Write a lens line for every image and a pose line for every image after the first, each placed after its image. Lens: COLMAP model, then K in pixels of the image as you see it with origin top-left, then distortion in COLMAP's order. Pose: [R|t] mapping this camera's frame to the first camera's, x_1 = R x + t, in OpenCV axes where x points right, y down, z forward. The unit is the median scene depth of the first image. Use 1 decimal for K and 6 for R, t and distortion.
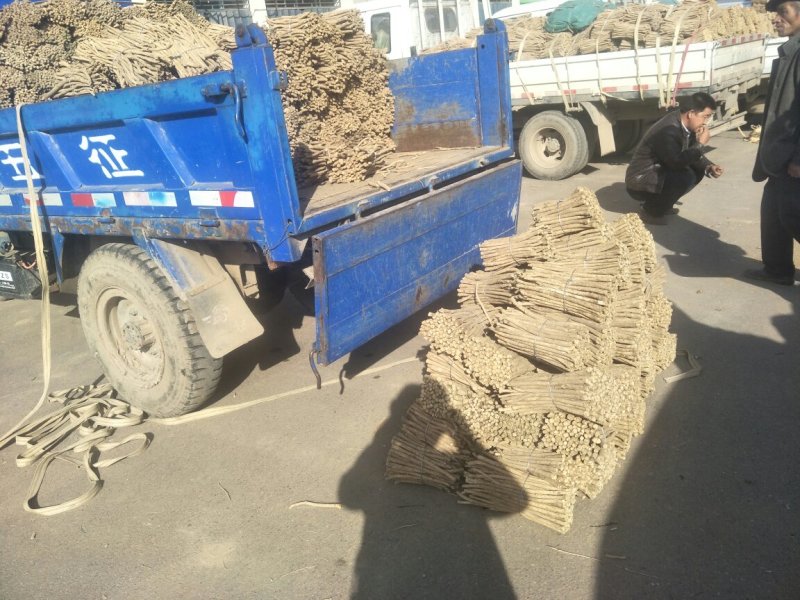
lens RADIAL K [[668.4, 0, 400.0], [0, 668.4, 300.0], [0, 0, 1]] dist [0.040571, -0.065871]
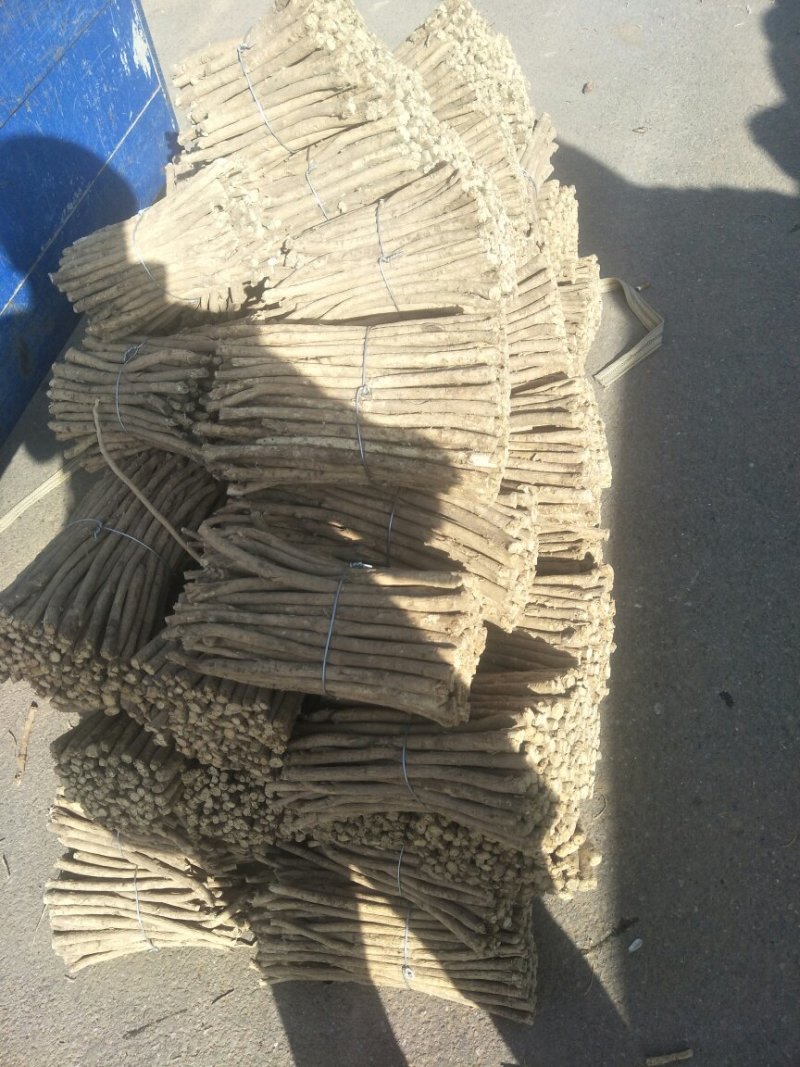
lens RADIAL K [[891.5, 0, 400.0], [0, 891.5, 533.5], [0, 0, 1]] dist [0.040571, -0.065871]
pose [[0.913560, -0.378261, 0.149422, 0.164401], [0.263488, 0.830335, 0.491037, -0.149454], [-0.309811, -0.409221, 0.858228, 0.554726]]
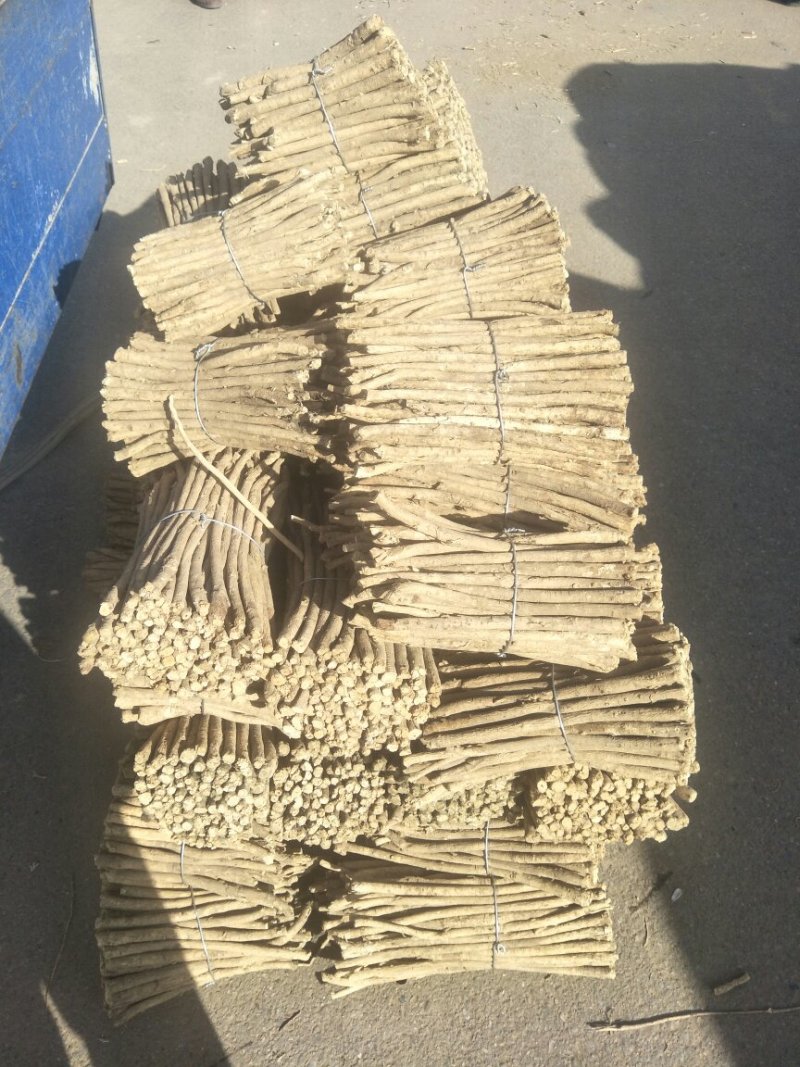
lens RADIAL K [[891.5, 0, 400.0], [0, 891.5, 533.5], [0, 0, 1]] dist [0.040571, -0.065871]
pose [[0.808626, -0.383206, 0.446404, -0.010764], [0.151080, 0.868584, 0.471949, -0.156684], [-0.568593, -0.314188, 0.760255, 0.593184]]
